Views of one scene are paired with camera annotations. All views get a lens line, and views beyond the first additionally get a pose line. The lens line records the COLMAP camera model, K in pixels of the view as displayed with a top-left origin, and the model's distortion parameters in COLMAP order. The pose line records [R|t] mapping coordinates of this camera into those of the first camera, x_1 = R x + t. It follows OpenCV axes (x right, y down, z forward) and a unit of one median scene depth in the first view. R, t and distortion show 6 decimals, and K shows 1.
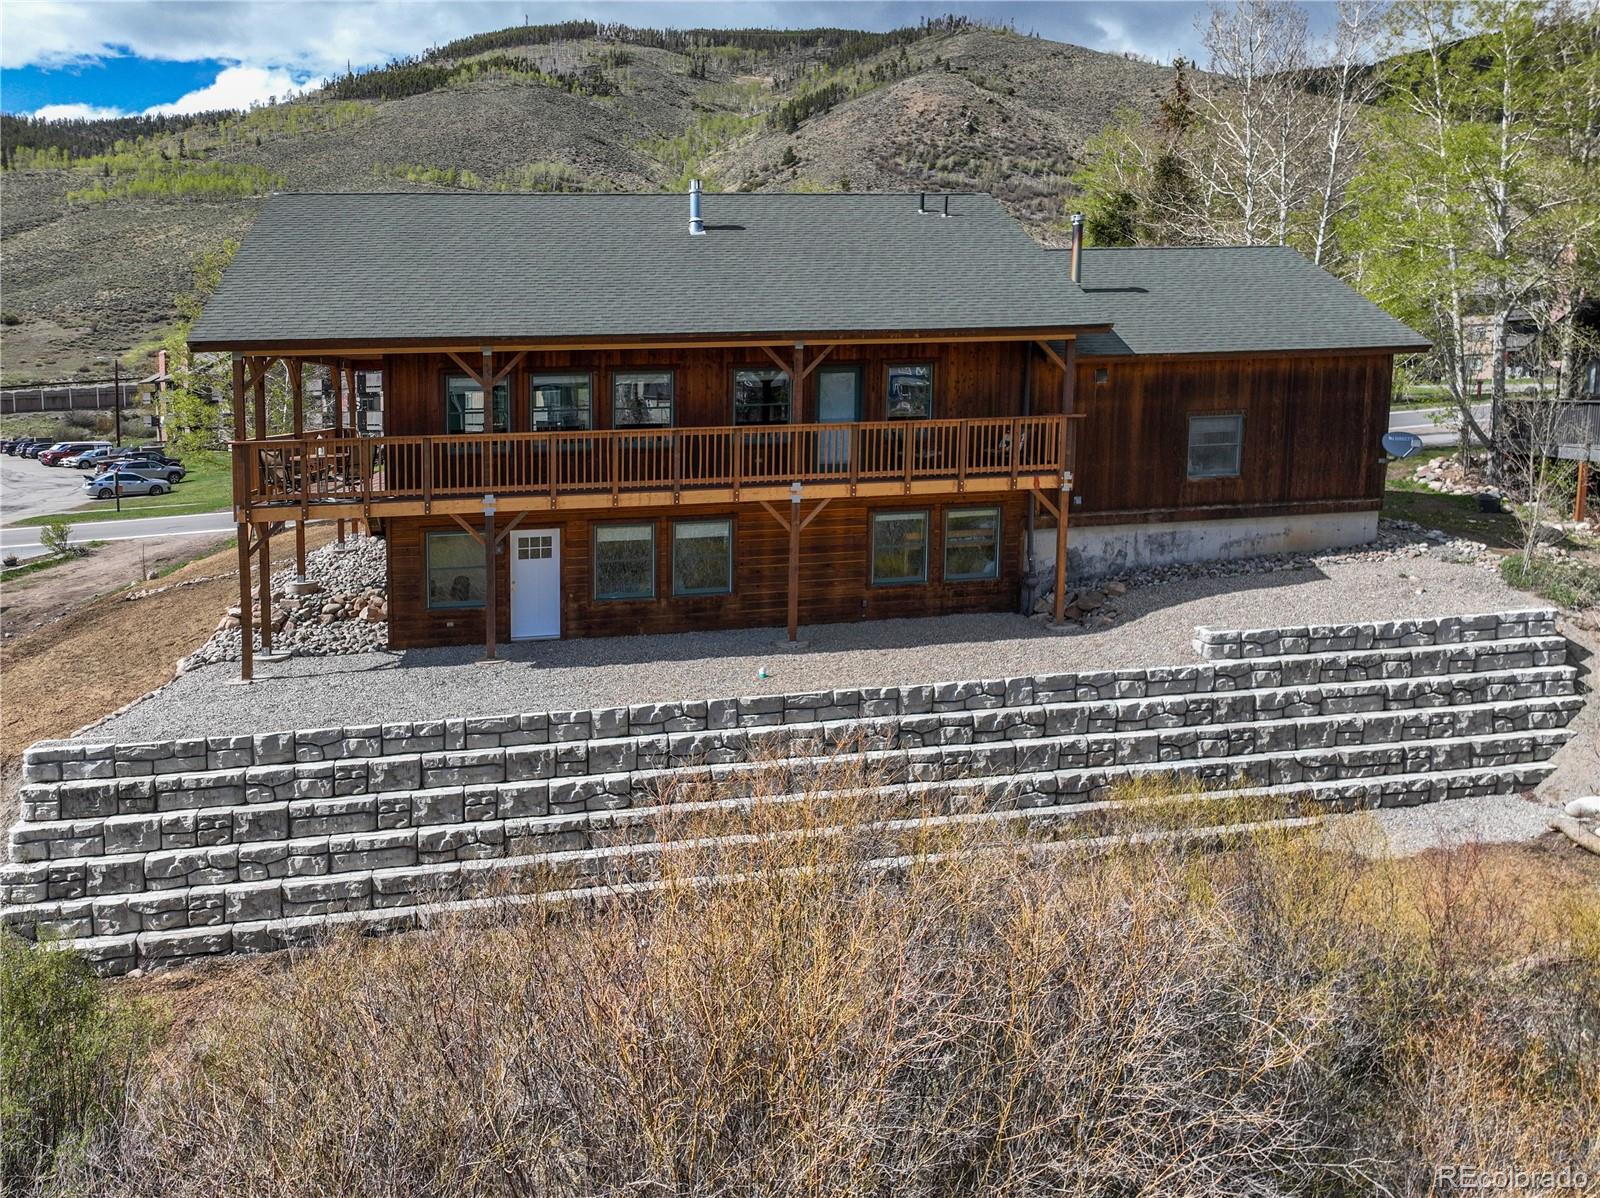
lens RADIAL K [[1227.8, 0, 800.0], [0, 1227.8, 531.5], [0, 0, 1]] dist [0.007583, 0.003568]
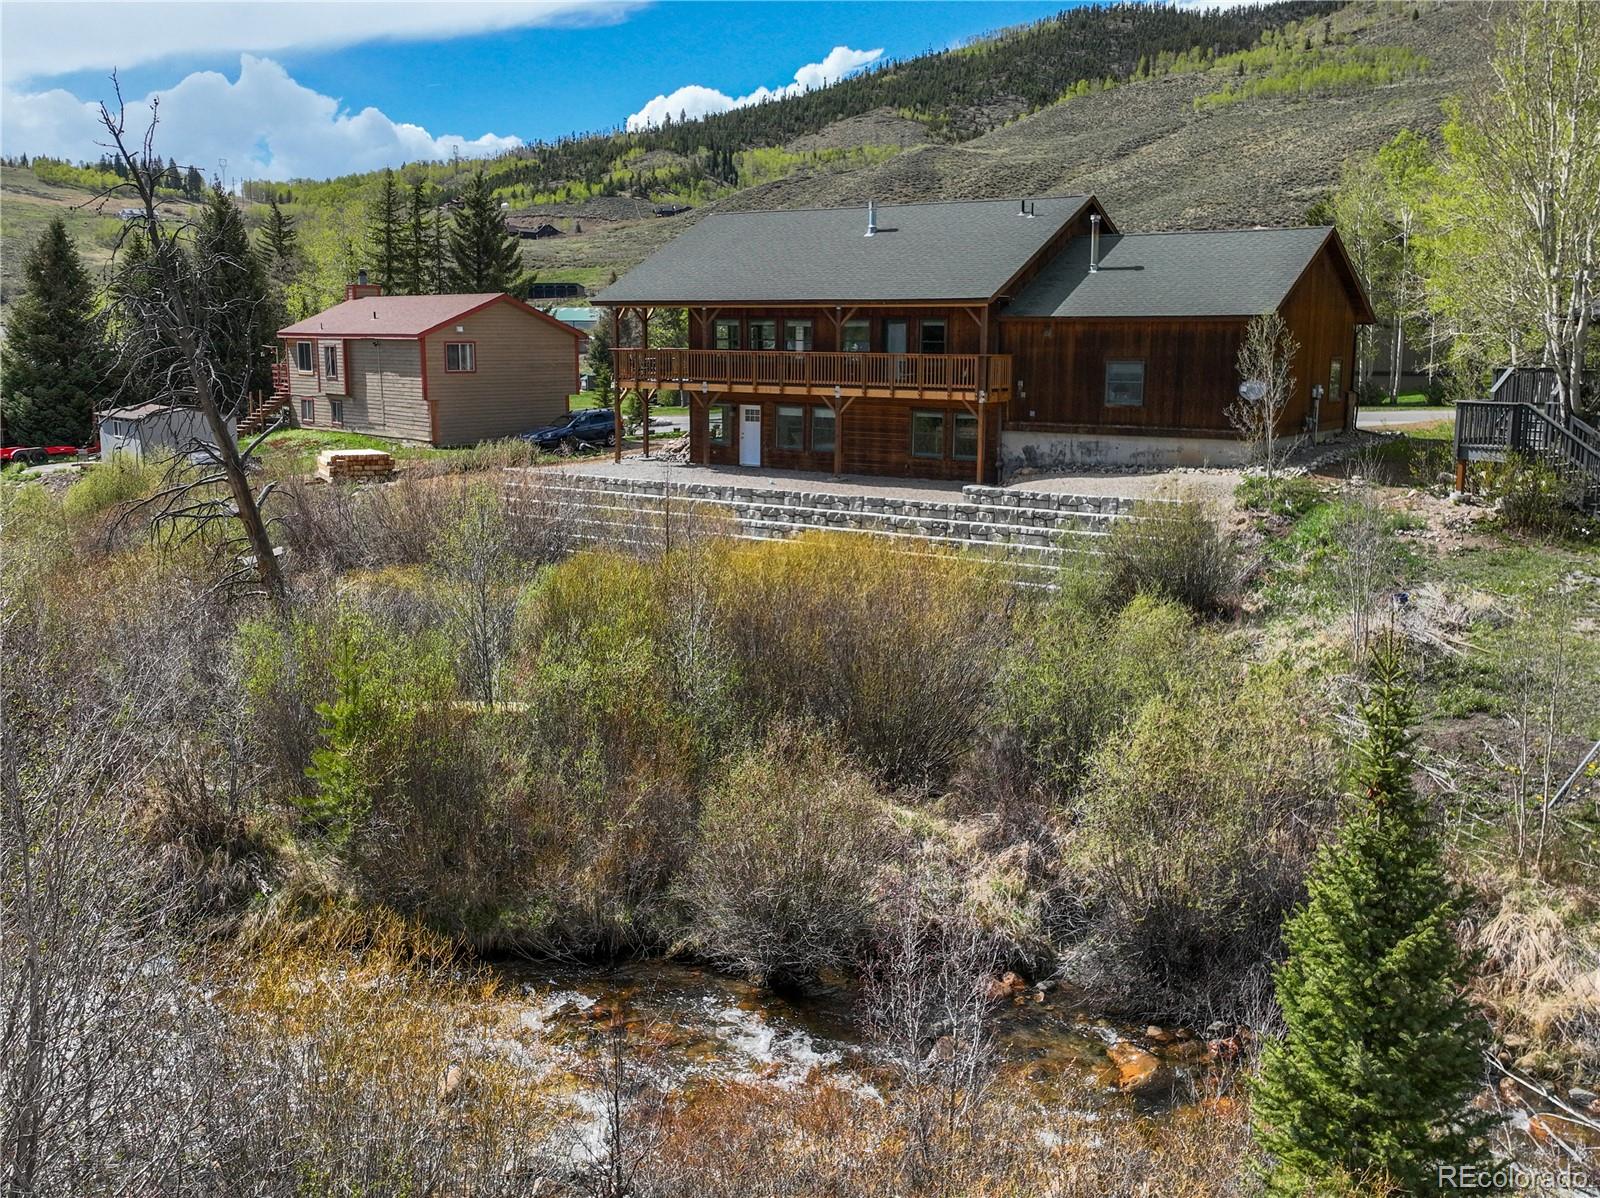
lens RADIAL K [[1544.3, 0, 800.0], [0, 1544.3, 599.0], [0, 0, 1]] dist [0.014696, 0.005122]
pose [[0.697771, 0.153265, -0.699732, 1.381613], [-0.108432, 0.988185, 0.108318, 0.024764], [0.708066, 0.000292, 0.706146, -0.535488]]
